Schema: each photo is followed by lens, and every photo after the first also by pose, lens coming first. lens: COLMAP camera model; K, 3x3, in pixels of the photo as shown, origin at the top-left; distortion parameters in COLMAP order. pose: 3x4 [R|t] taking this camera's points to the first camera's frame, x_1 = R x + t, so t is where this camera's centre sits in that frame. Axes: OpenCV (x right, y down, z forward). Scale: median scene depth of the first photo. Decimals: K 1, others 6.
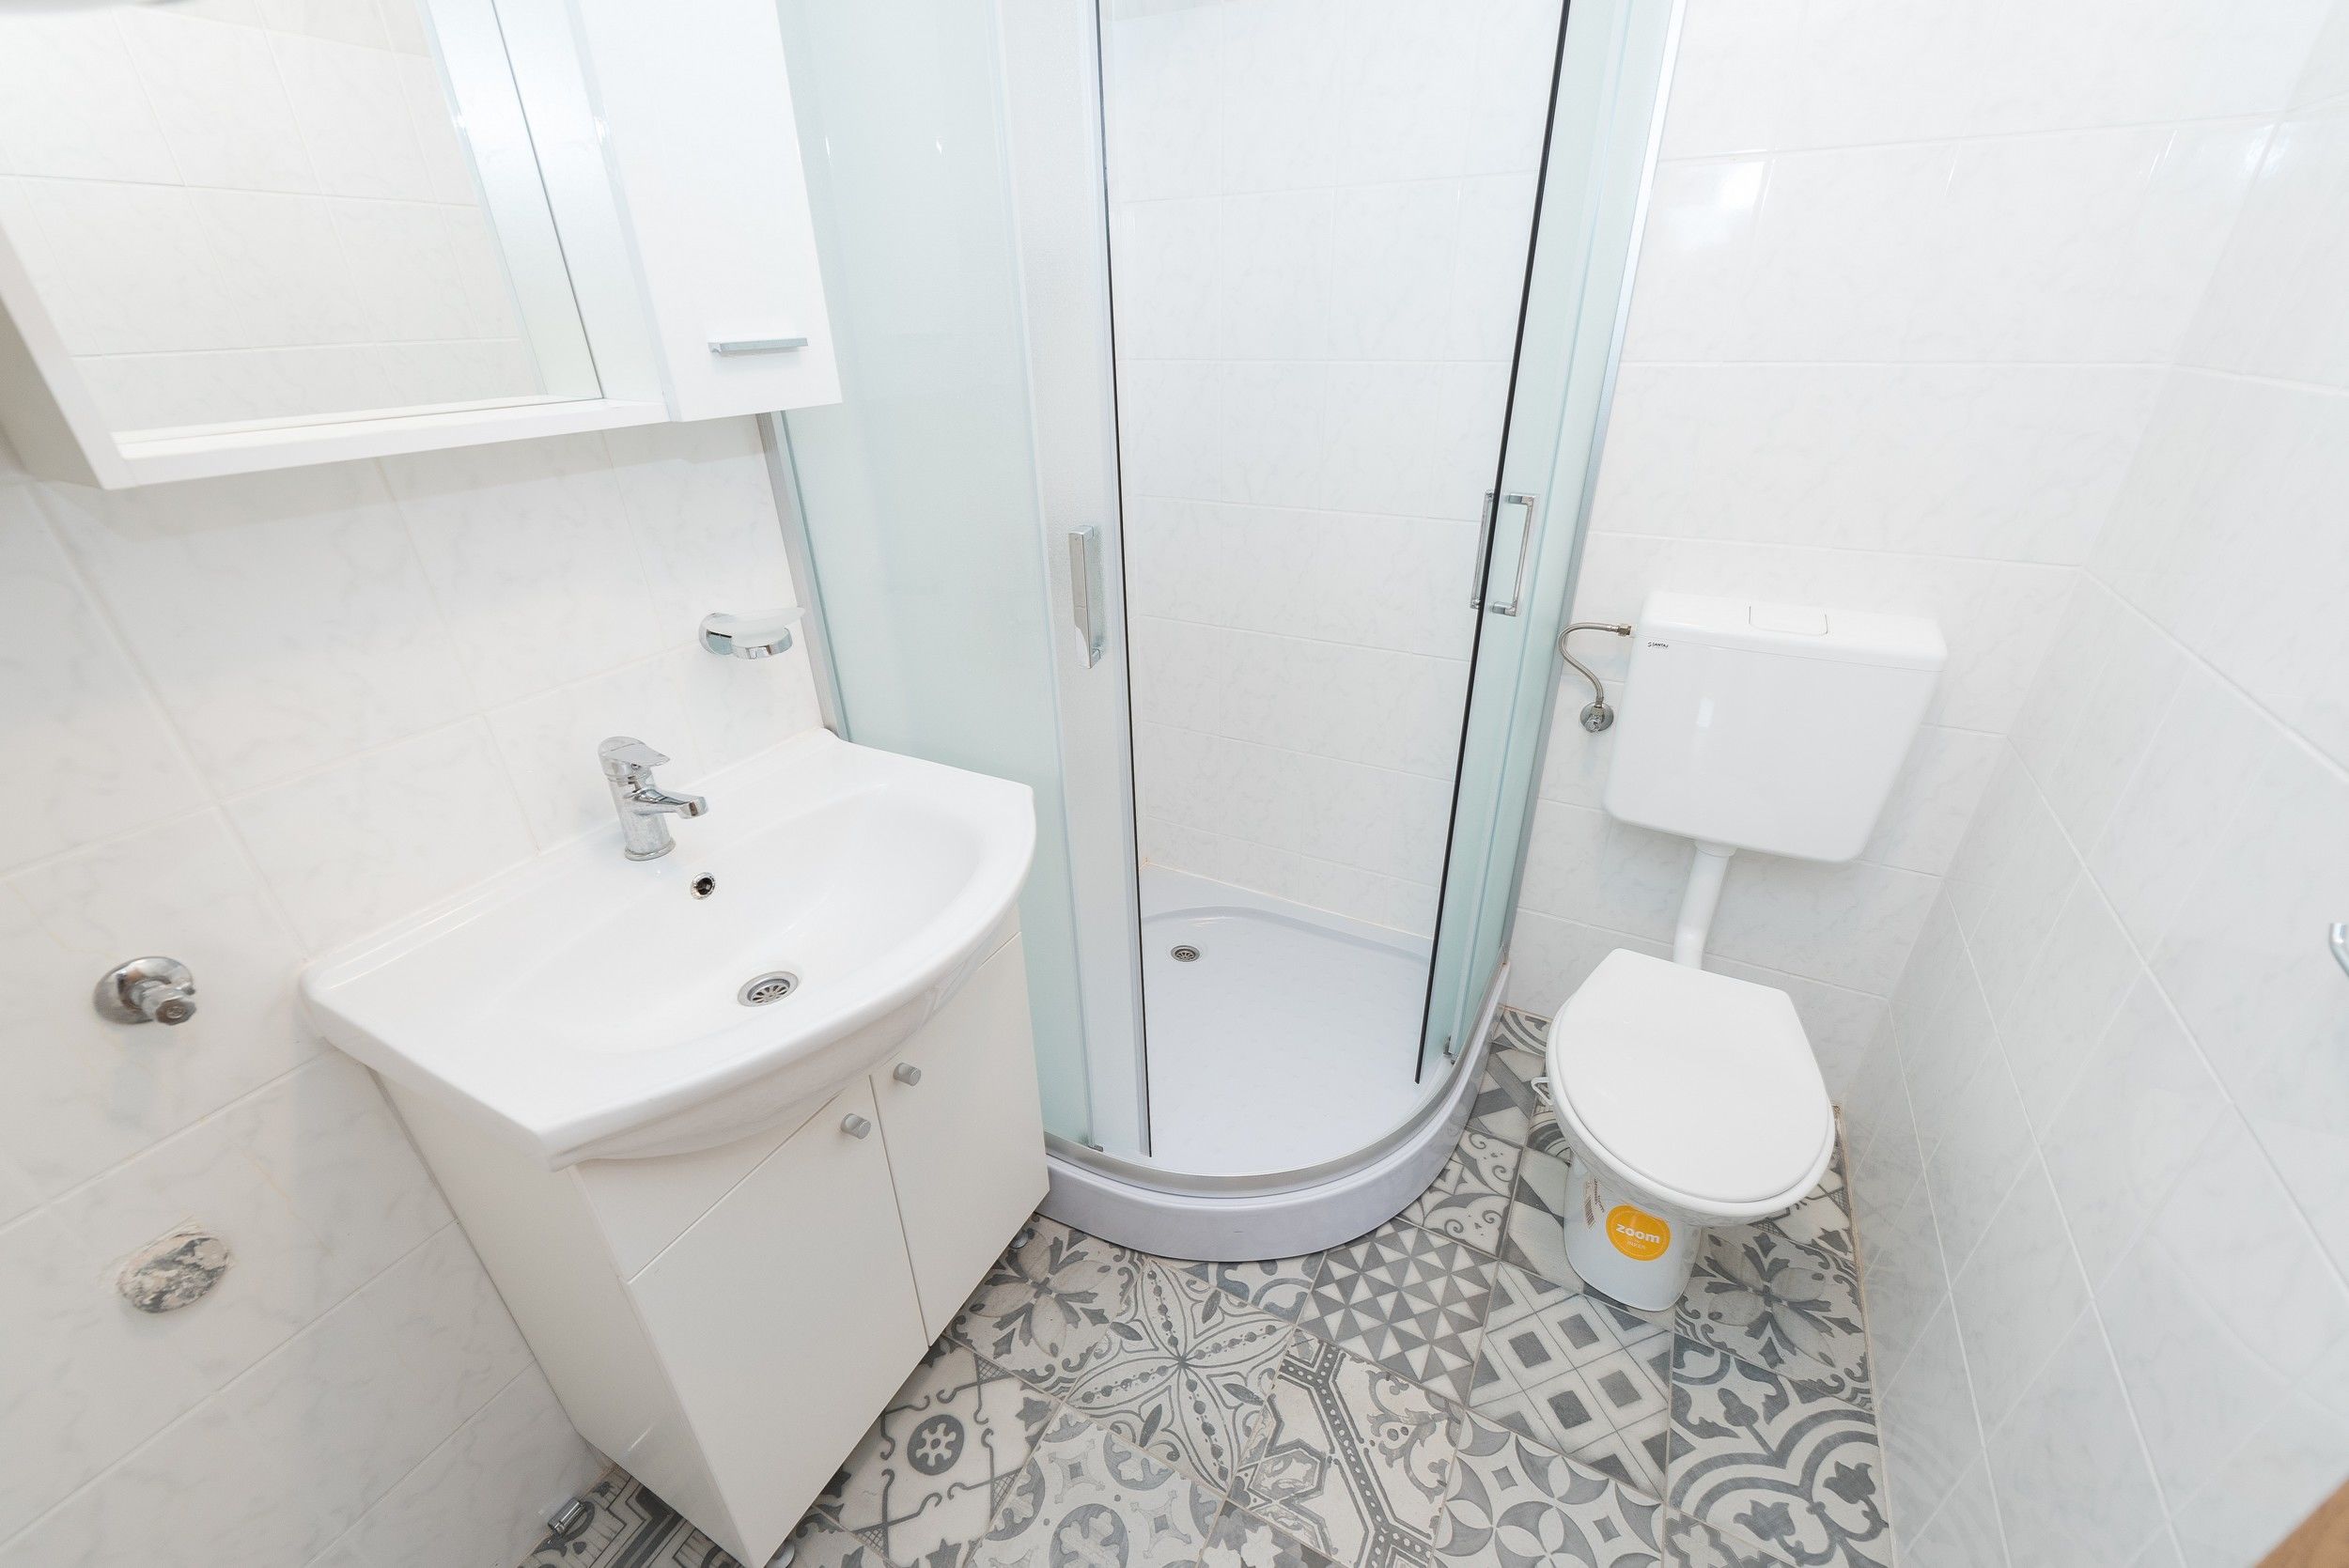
lens RADIAL K [[936.9, 0, 1163.1], [0, 936.9, 819.9], [0, 0, 1]] dist [0.000487, -0.000467]
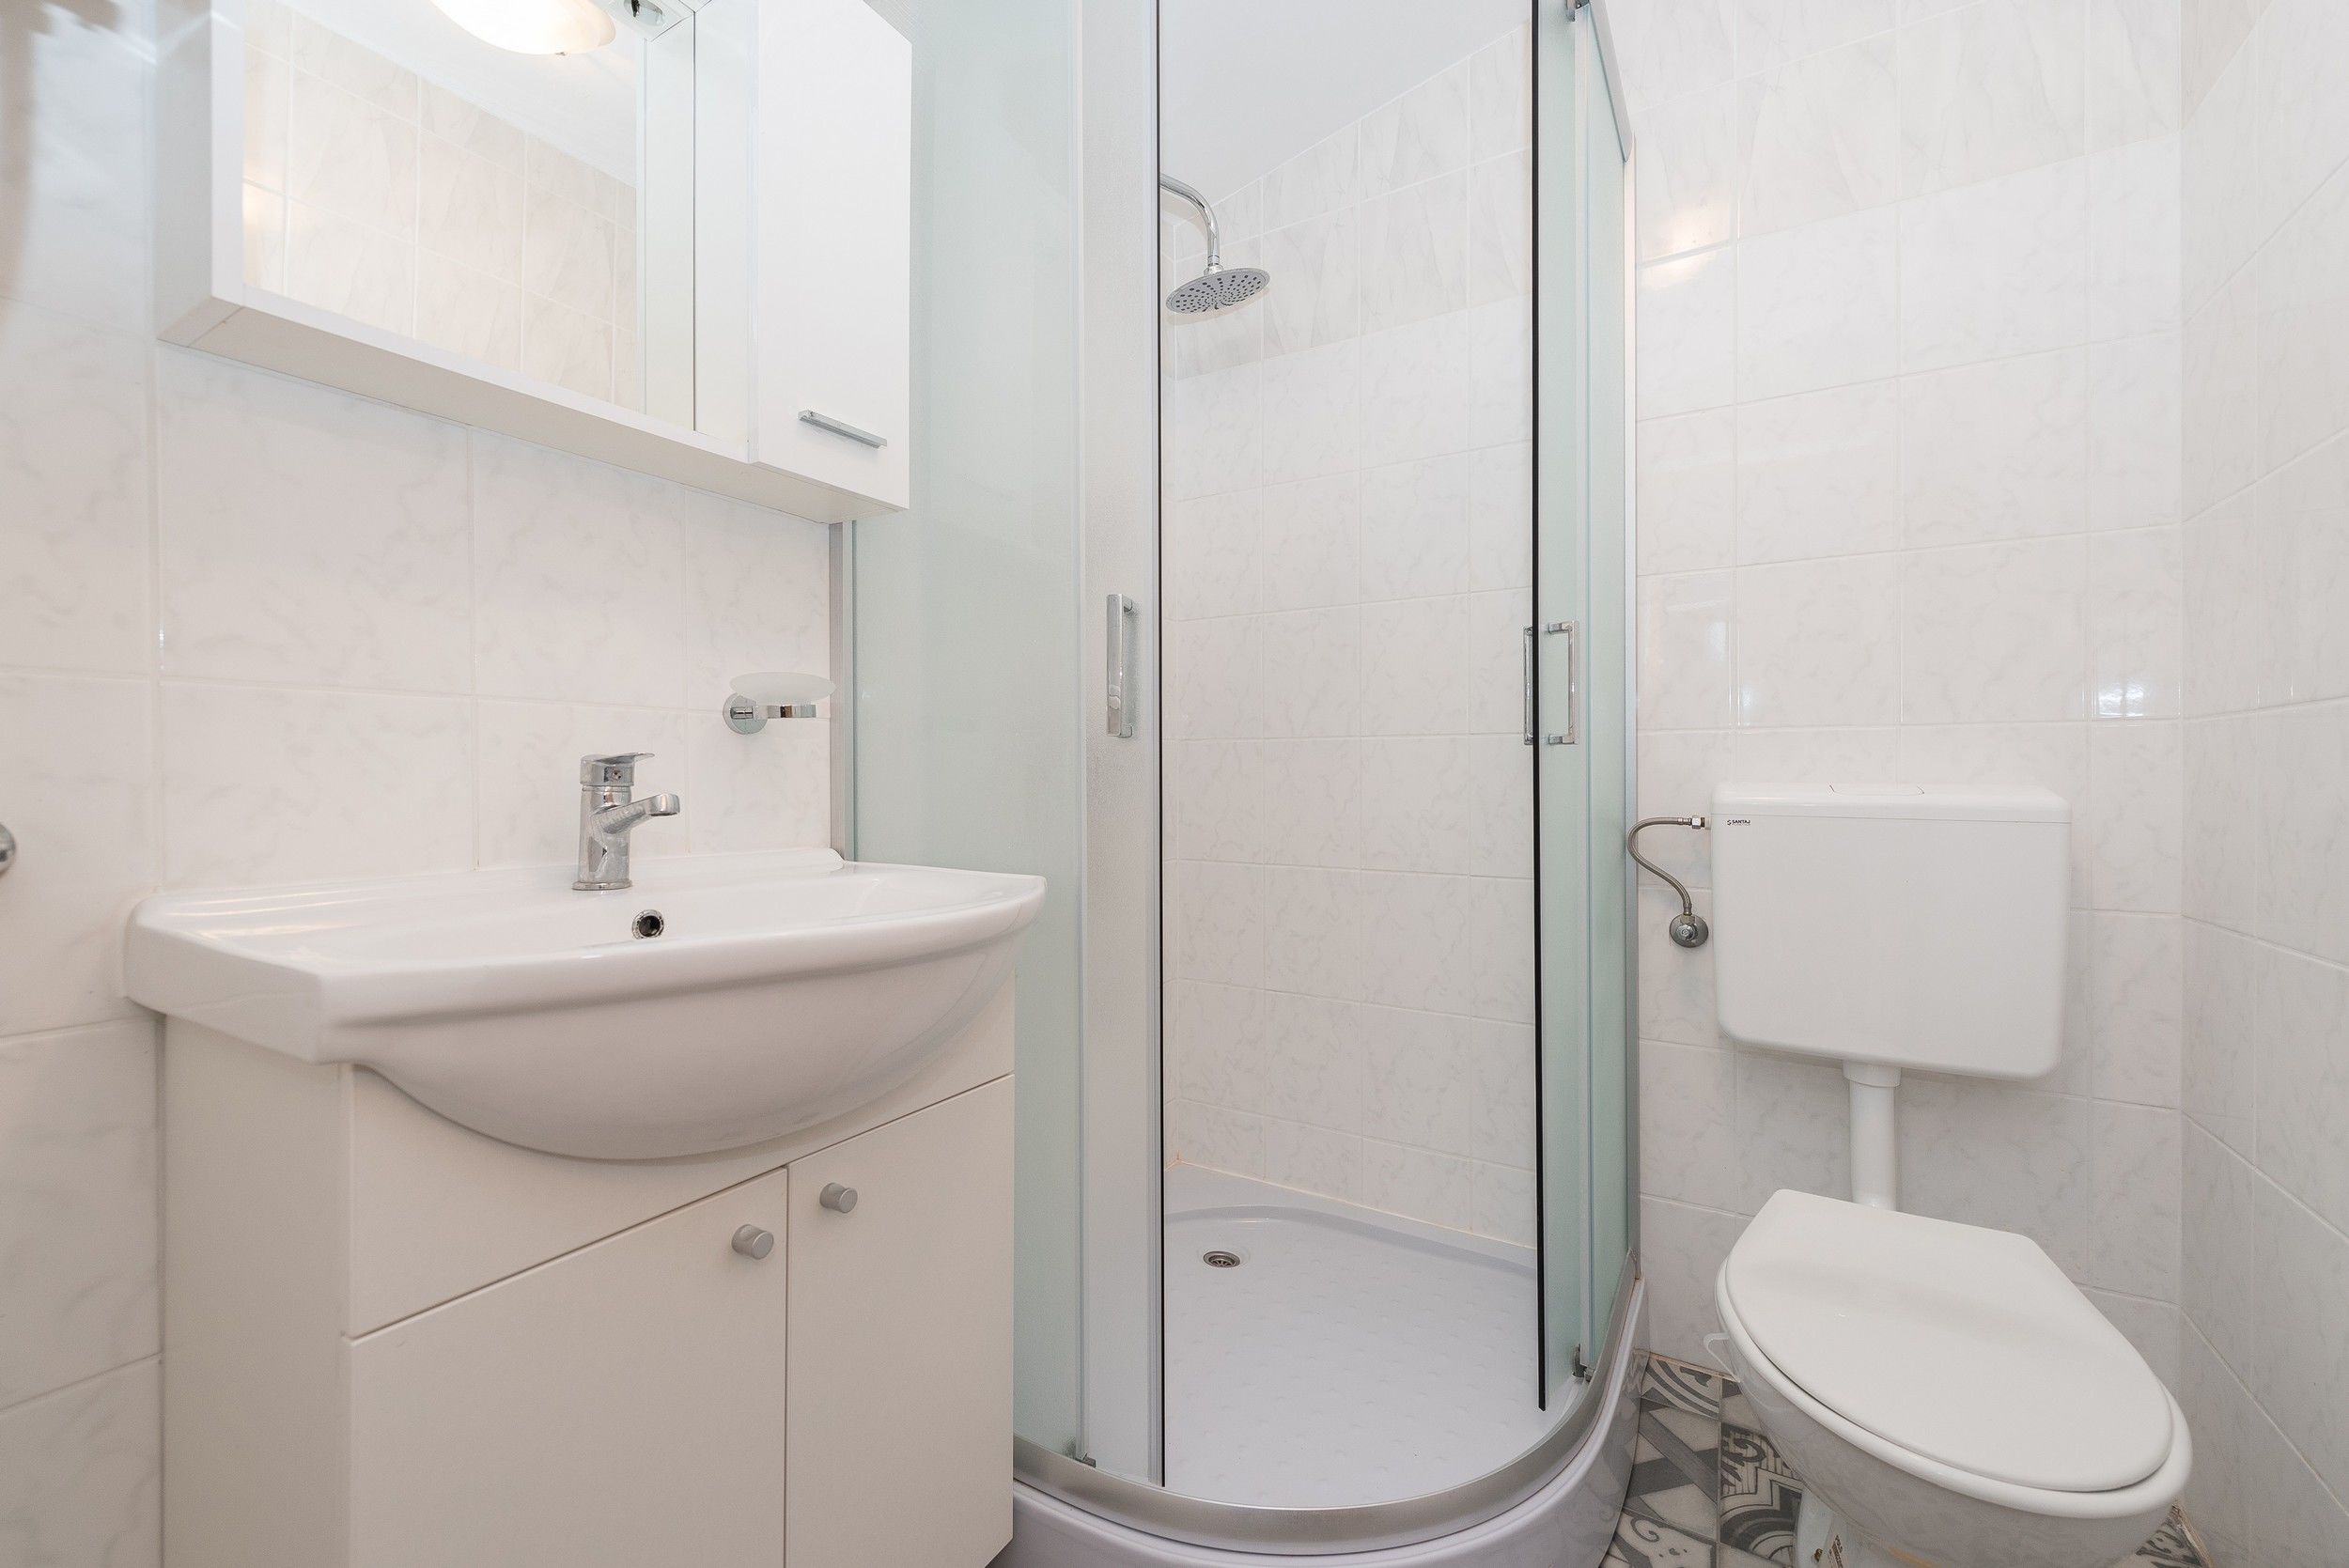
lens RADIAL K [[960.3, 0, 1168.8], [0, 960.3, 760.8], [0, 0, 1]] dist [0.009426, -0.004789]
pose [[0.998604, 0.022567, -0.047765, 0.012574], [-0.042726, 0.876768, -0.479012, 0.233794], [0.031070, 0.480384, 0.876508, 0.122105]]
